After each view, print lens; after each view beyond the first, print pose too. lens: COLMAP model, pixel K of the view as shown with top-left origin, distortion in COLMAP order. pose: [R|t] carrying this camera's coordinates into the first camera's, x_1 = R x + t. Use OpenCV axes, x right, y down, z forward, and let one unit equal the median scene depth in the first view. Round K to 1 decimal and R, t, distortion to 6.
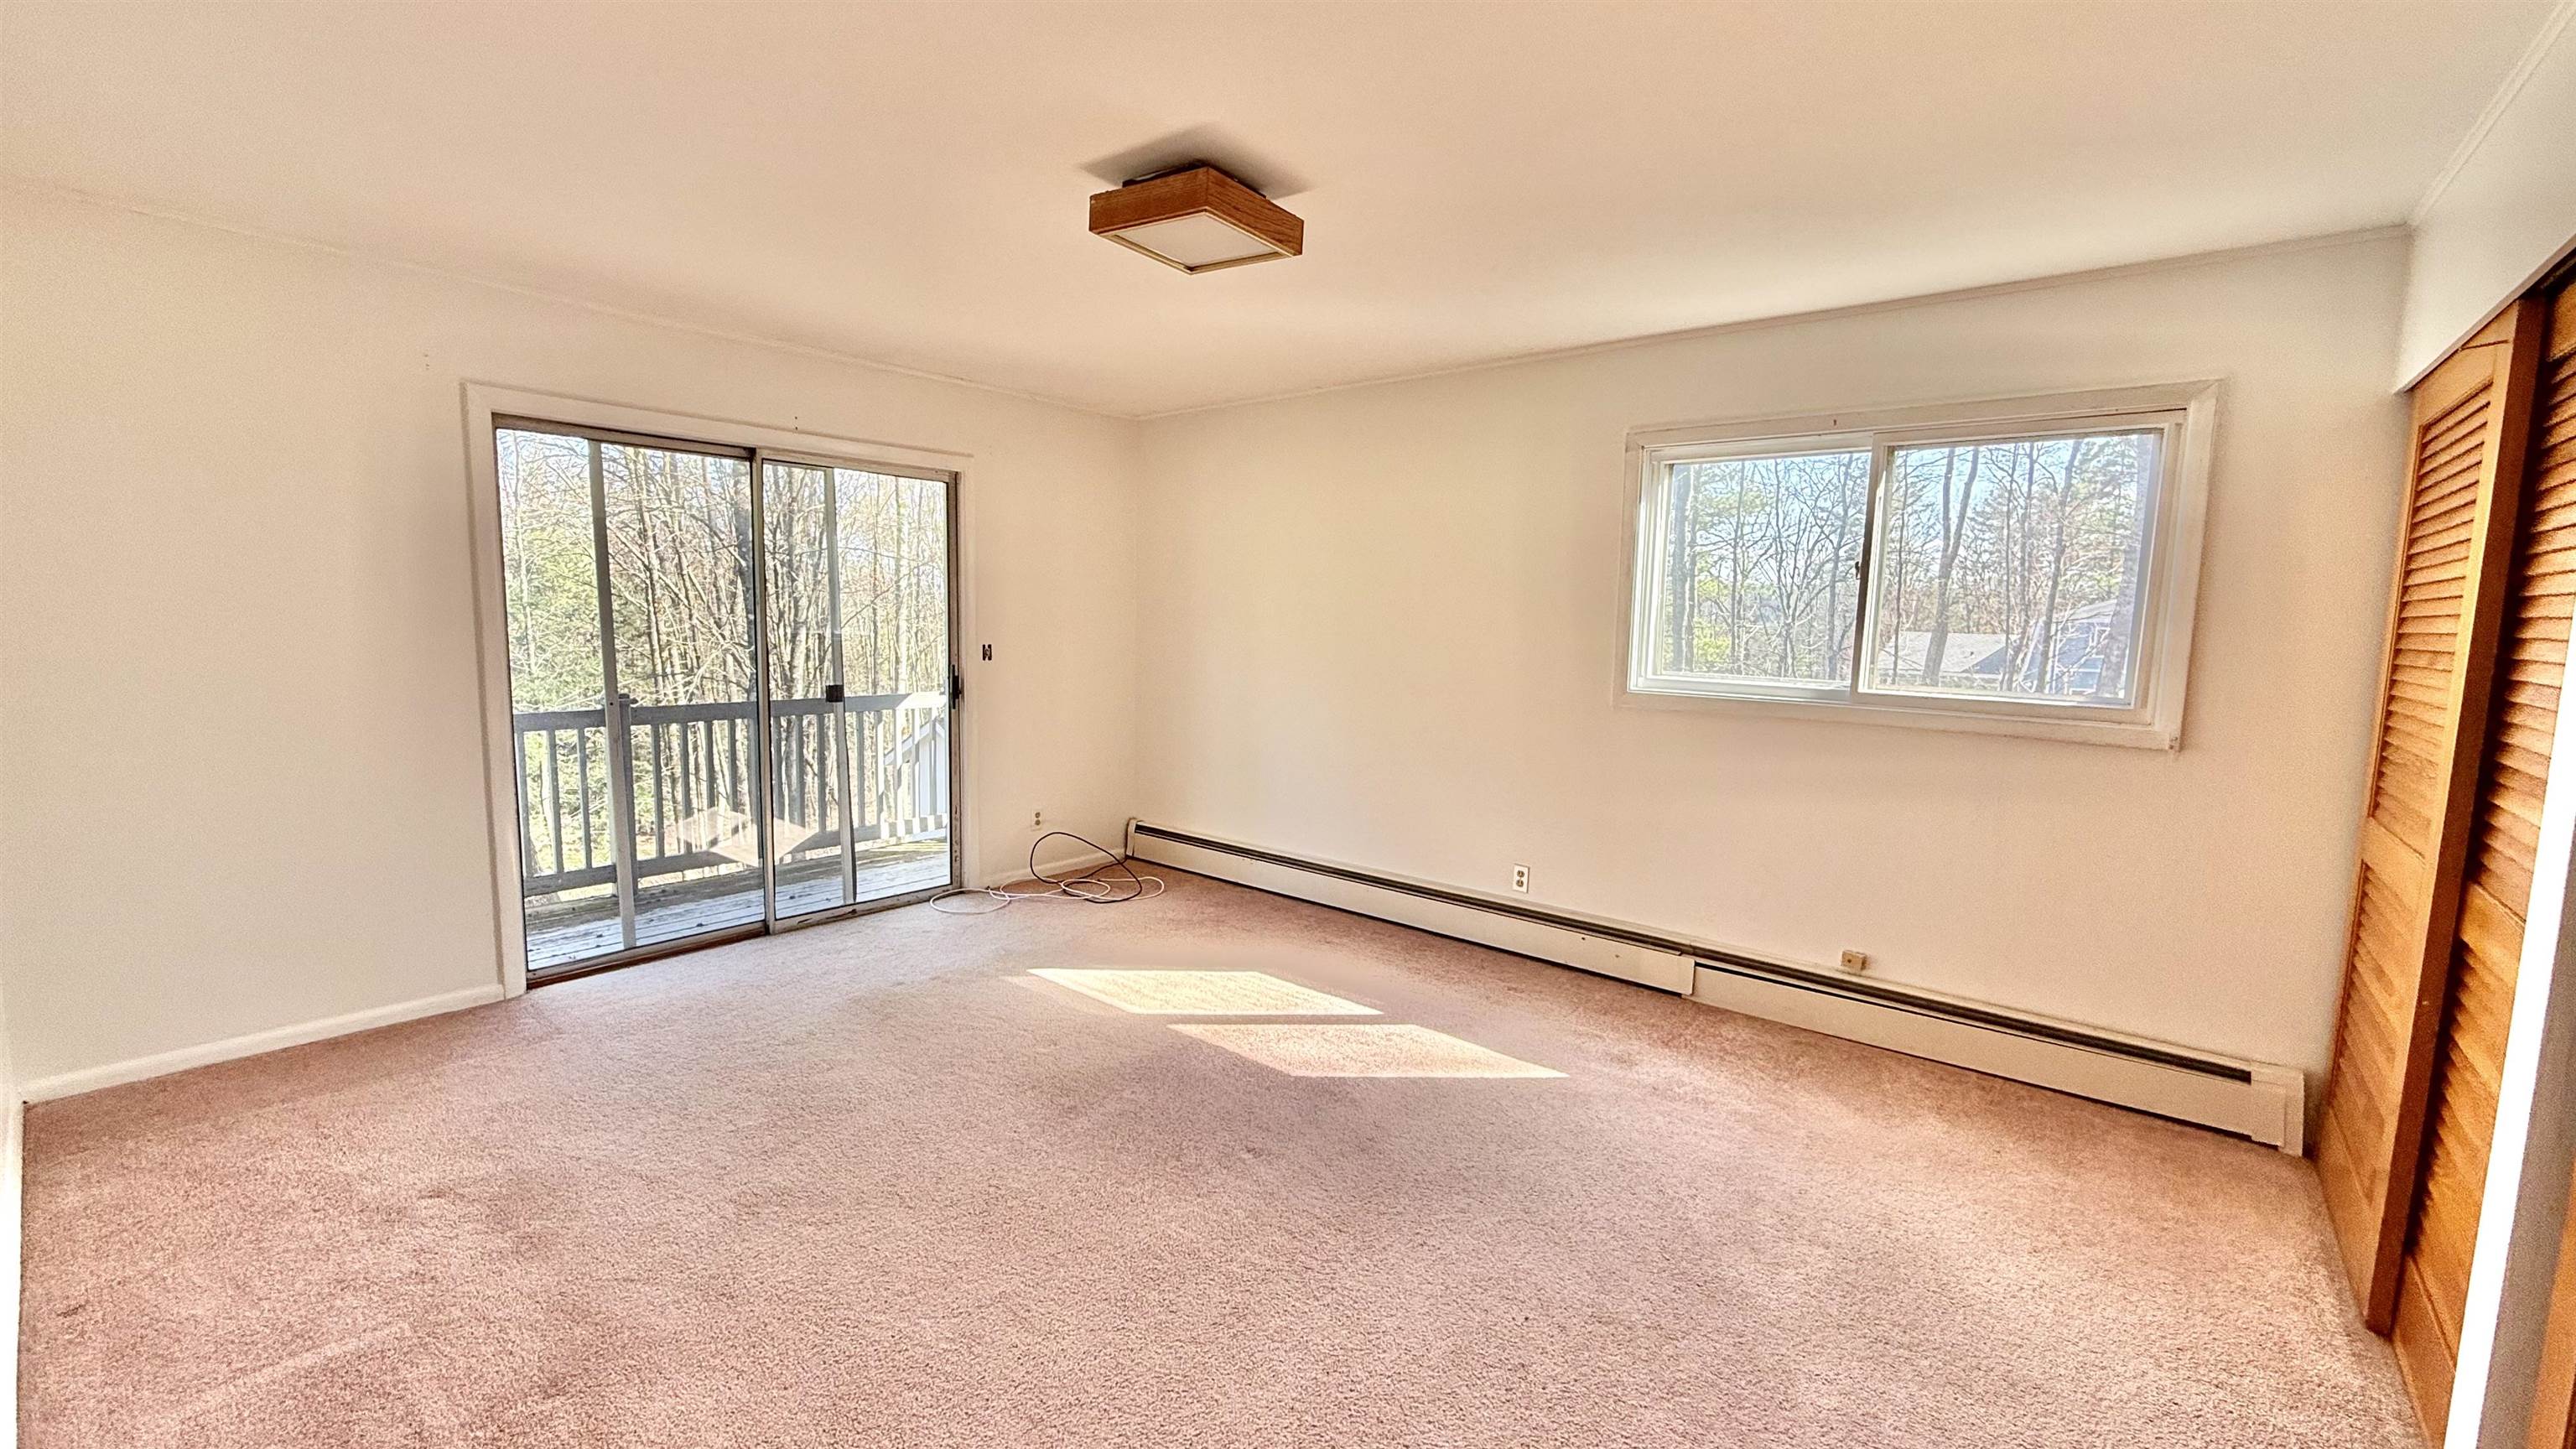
lens RADIAL K [[1027.7, 0, 1280.6], [0, 1027.7, 723.9], [0, 0, 1]] dist [-0.000206, -0.000009]
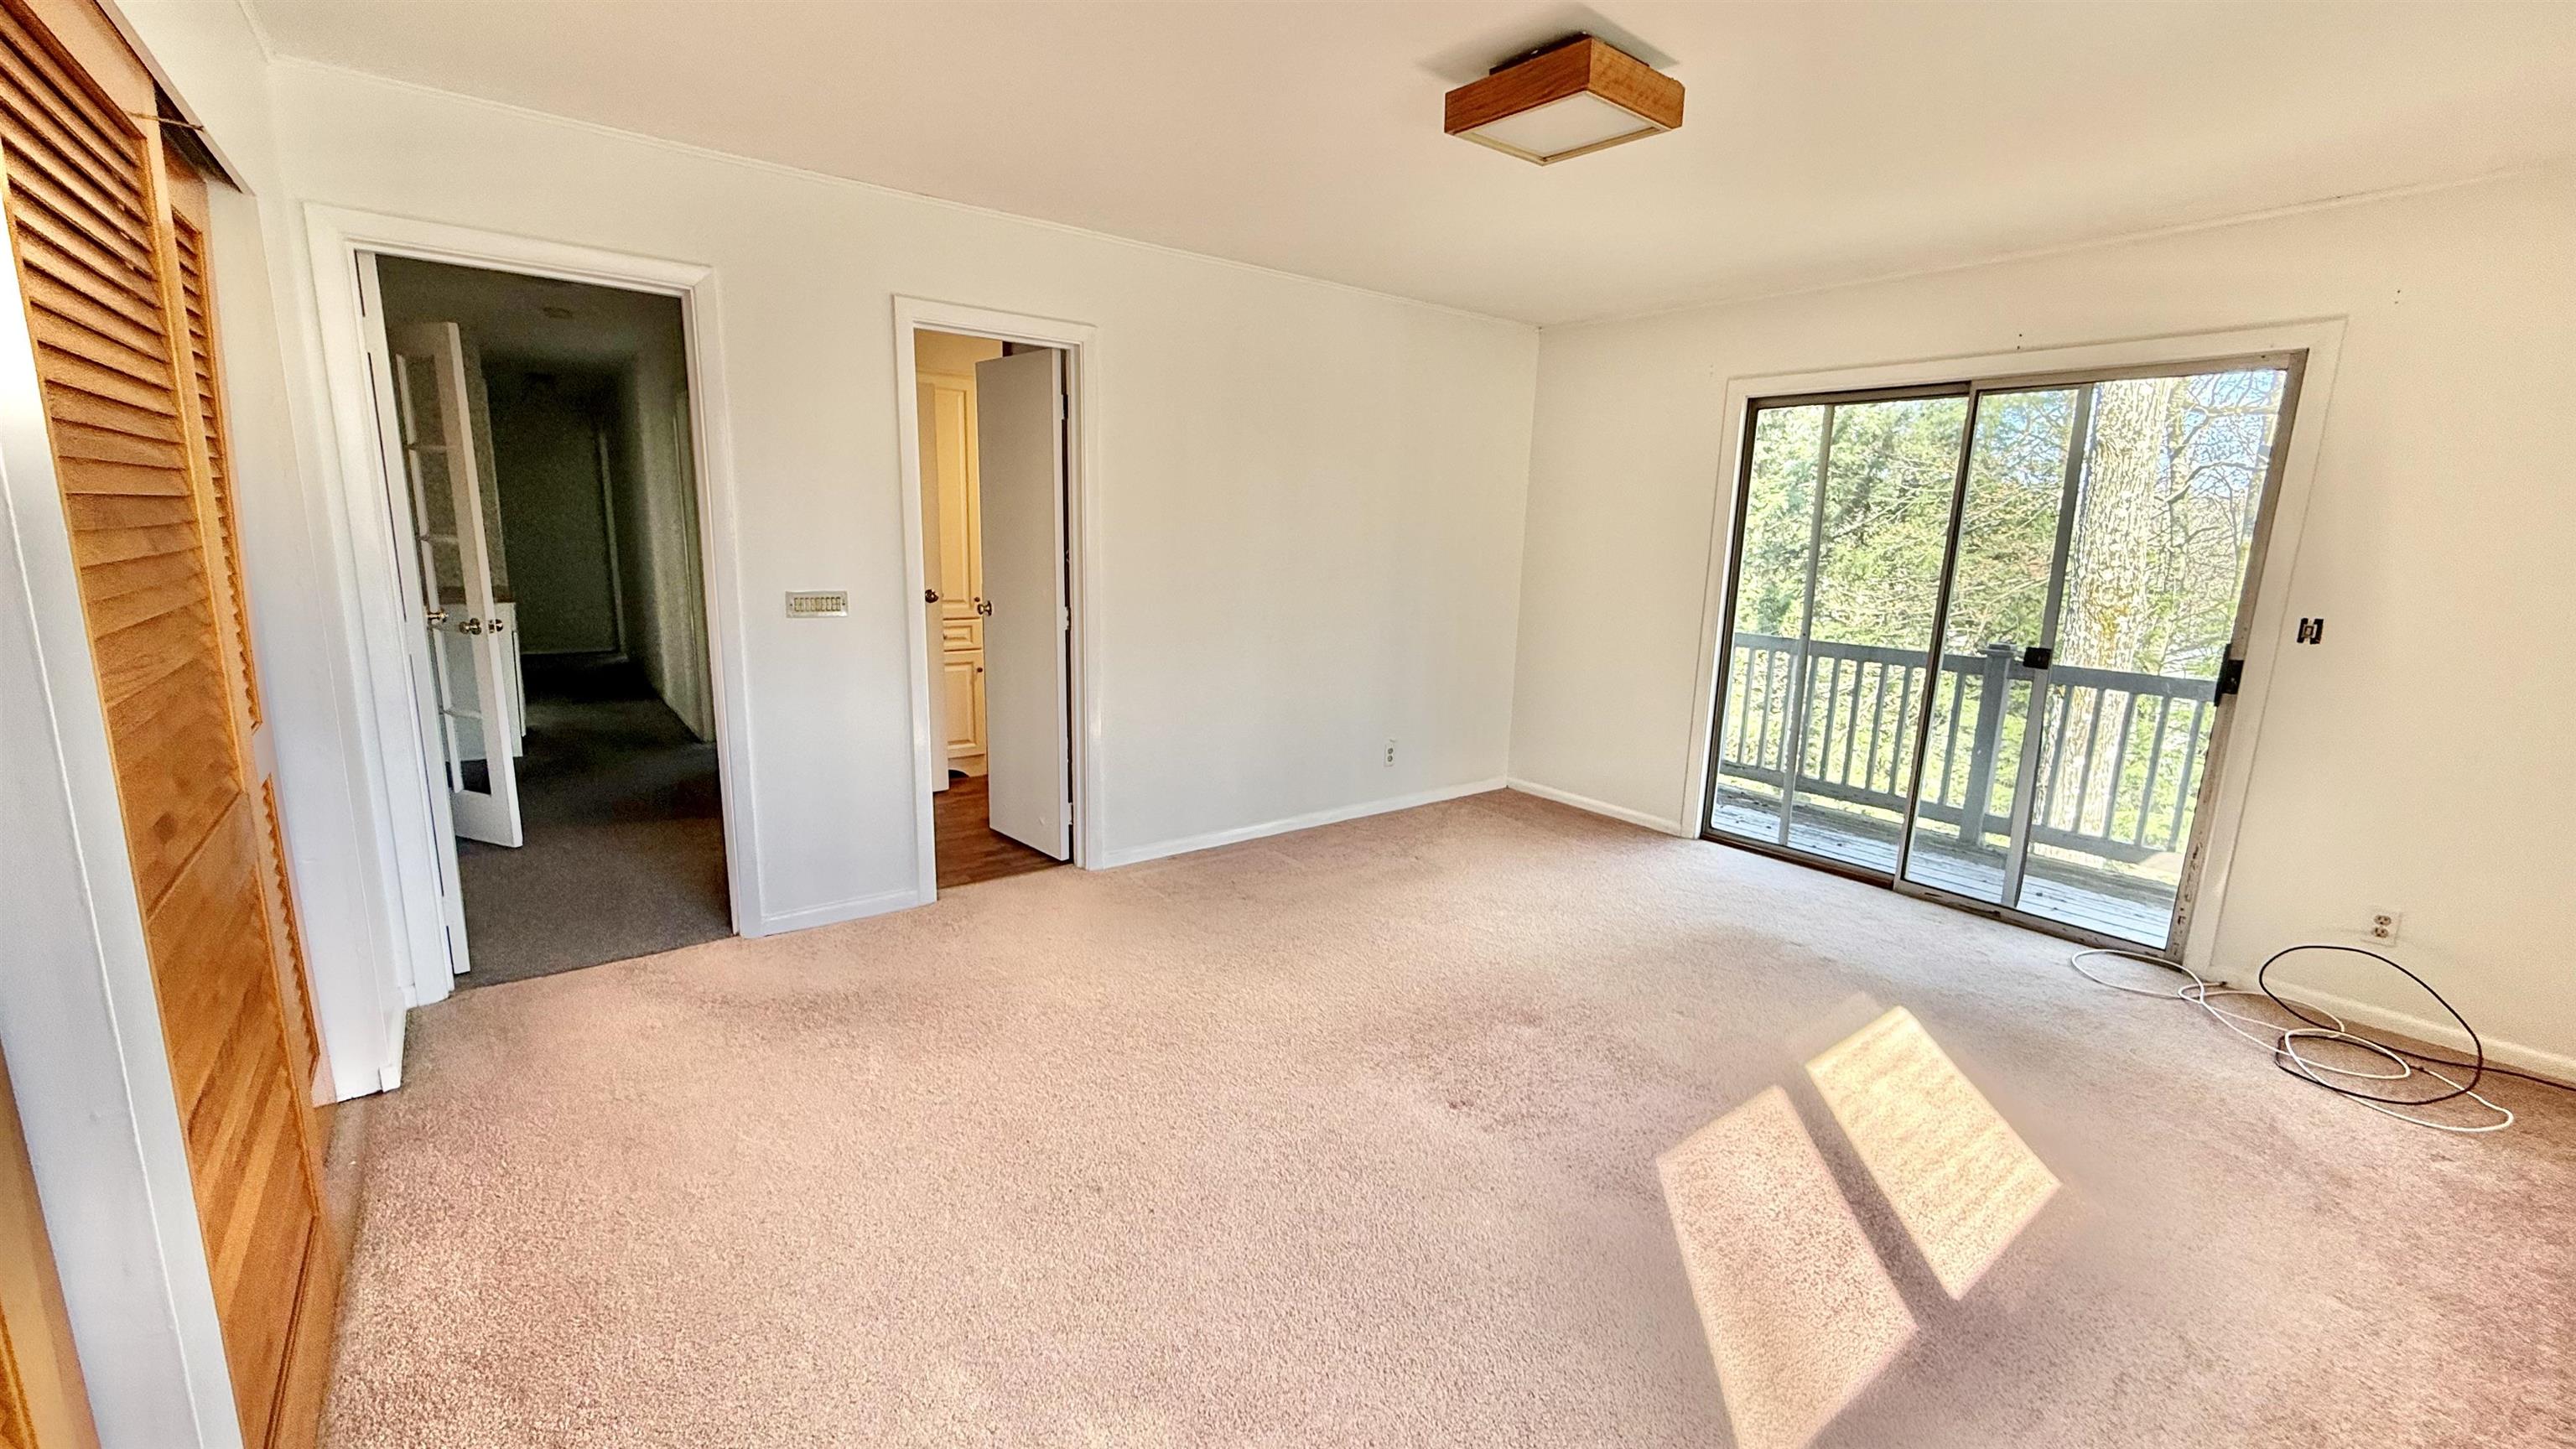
lens RADIAL K [[1027.7, 0, 1280.6], [0, 1027.7, 723.9], [0, 0, 1]] dist [-0.000206, -0.000009]
pose [[-0.217368, 0.156975, -0.963385, 0.558202], [-0.140647, 0.971647, 0.190056, -0.053550], [0.965903, 0.176809, -0.189127, 0.614109]]
